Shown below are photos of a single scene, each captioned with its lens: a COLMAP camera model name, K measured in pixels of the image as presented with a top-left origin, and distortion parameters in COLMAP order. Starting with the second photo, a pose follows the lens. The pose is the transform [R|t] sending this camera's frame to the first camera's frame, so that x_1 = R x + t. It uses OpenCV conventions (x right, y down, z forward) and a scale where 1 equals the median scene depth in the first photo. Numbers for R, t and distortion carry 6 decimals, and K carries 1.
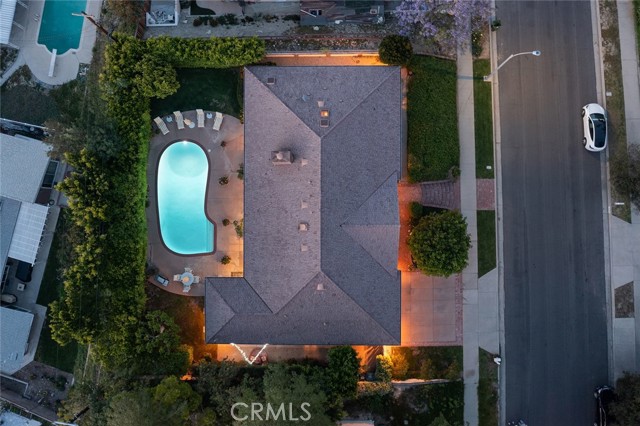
lens RADIAL K [[496.5, 0, 320.0], [0, 496.5, 213.0], [0, 0, 1]] dist [-0.010661, -0.001258]
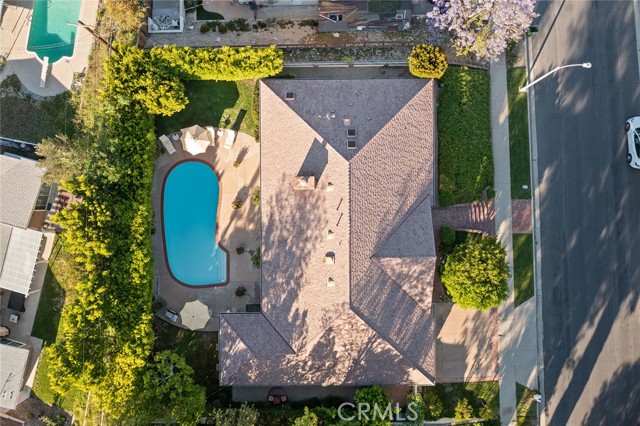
lens RADIAL K [[496.5, 0, 320.0], [0, 496.5, 213.0], [0, 0, 1]] dist [-0.010661, -0.001258]
pose [[0.999849, -0.008738, 0.015047, -0.058814], [0.008466, 0.999801, 0.018062, -0.068355], [-0.015202, -0.017932, 0.999724, 0.093098]]
